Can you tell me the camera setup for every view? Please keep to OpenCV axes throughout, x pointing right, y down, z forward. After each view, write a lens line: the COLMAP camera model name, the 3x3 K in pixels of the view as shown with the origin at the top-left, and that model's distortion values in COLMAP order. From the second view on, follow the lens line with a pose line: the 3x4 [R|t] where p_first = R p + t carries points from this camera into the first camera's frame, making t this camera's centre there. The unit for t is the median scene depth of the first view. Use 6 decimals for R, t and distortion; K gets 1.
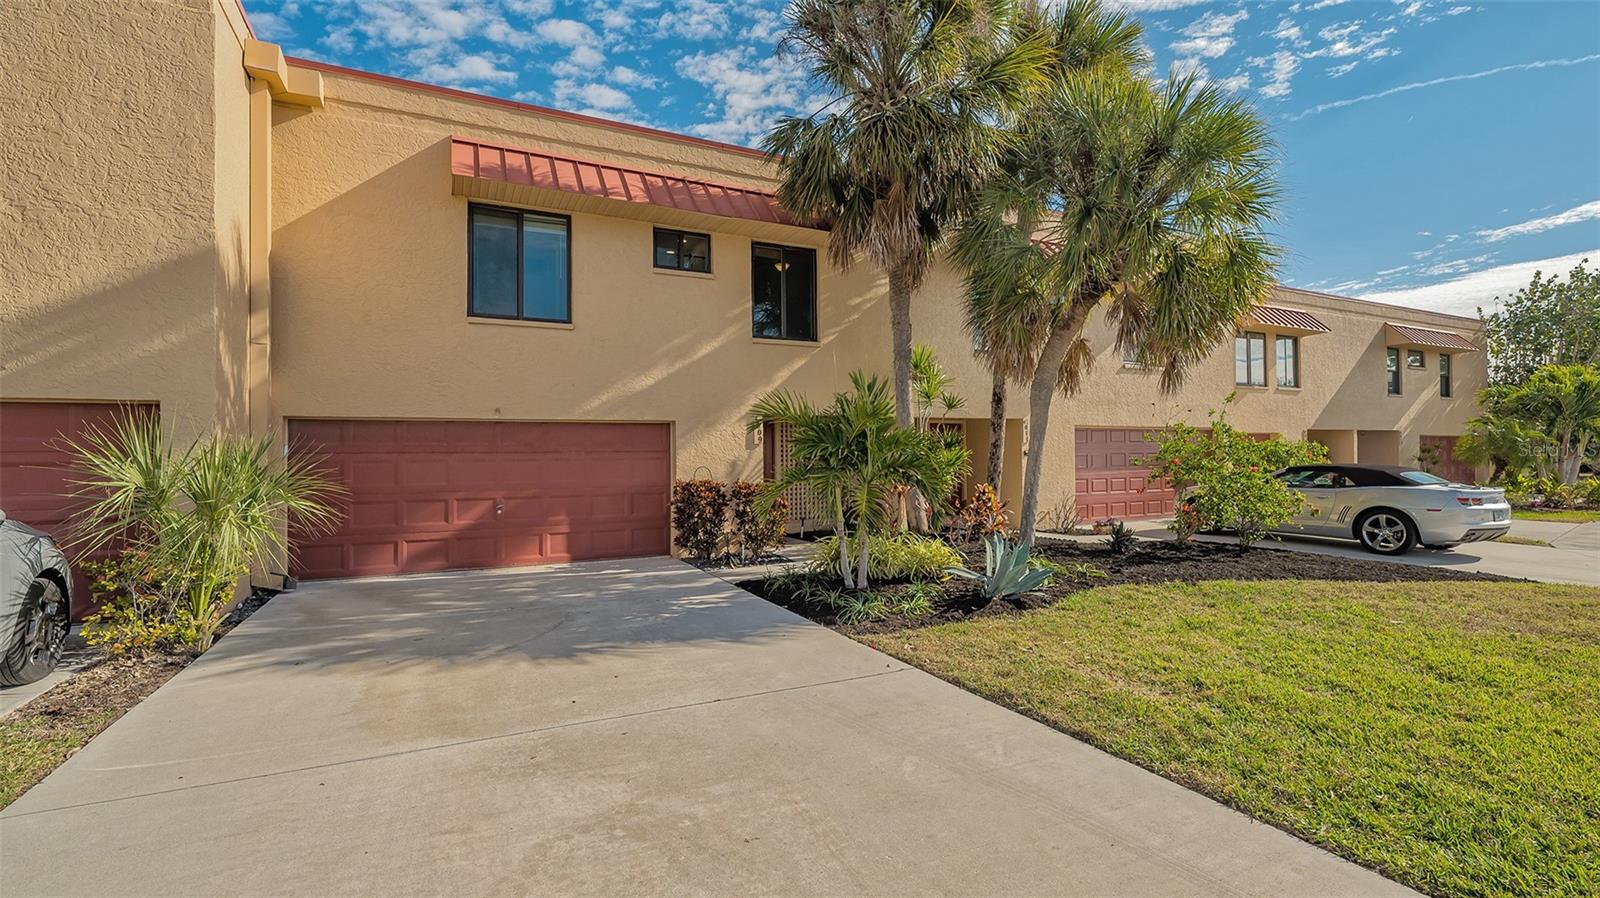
lens RADIAL K [[721.2, 0, 800.0], [0, 721.2, 449.0], [0, 0, 1]] dist [0.001496, -0.000334]
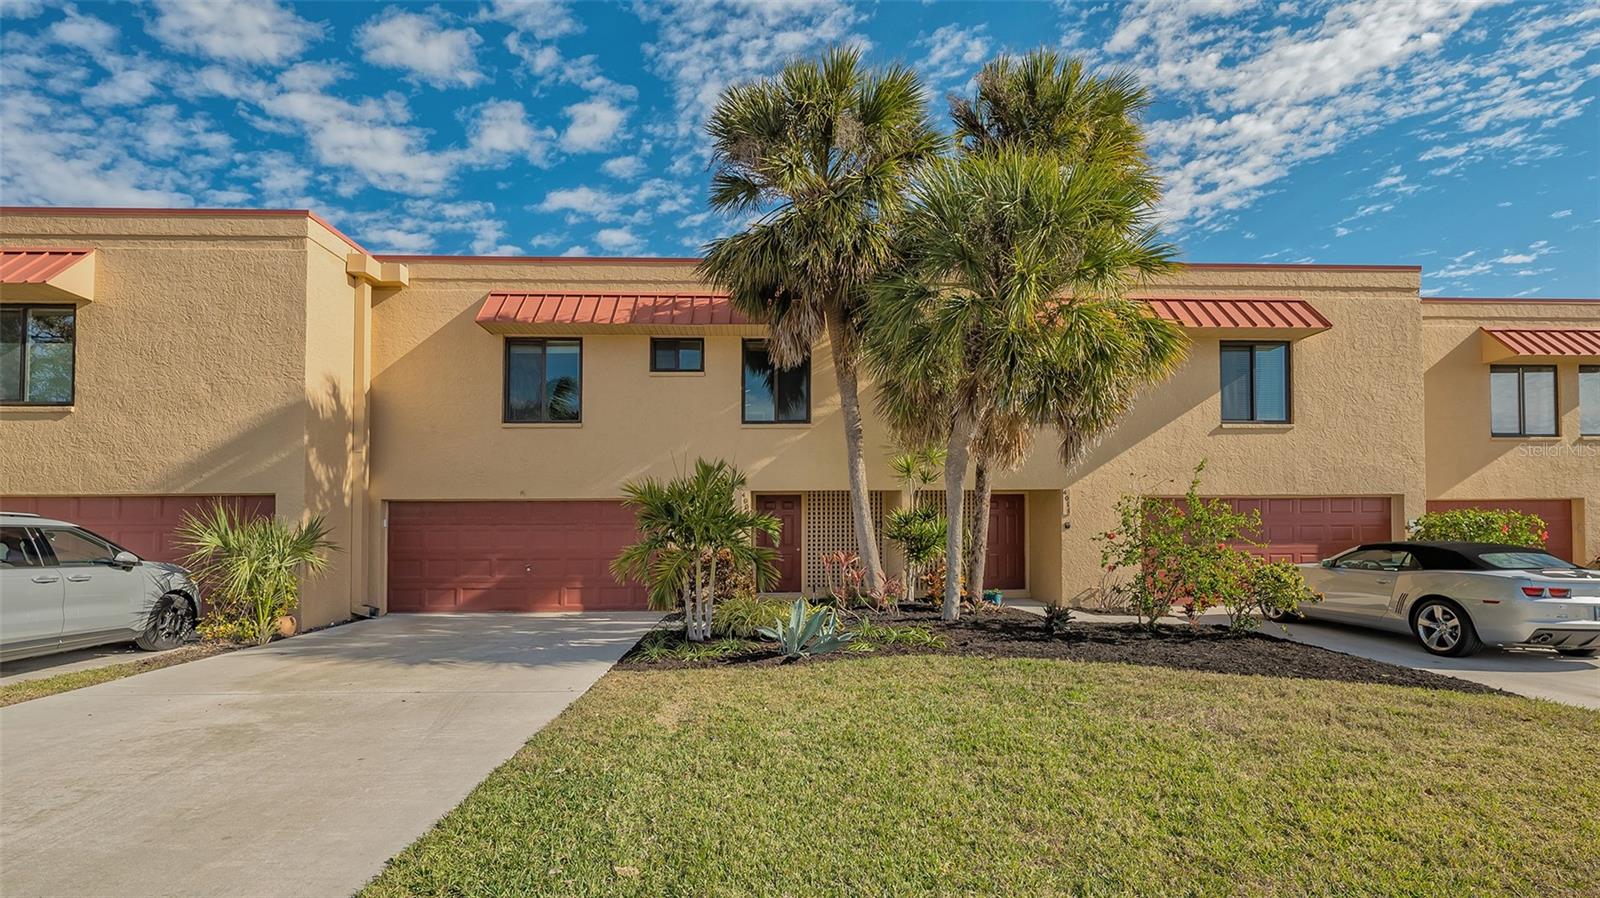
lens RADIAL K [[756.7, 0, 797.7], [0, 756.7, 505.3], [0, 0, 1]] dist [0.002323, 0.000675]
pose [[0.916702, -0.006031, -0.399527, 0.610659], [-0.000030, 0.999885, -0.015163, -0.009378], [0.399572, 0.013912, 0.916596, -0.069445]]
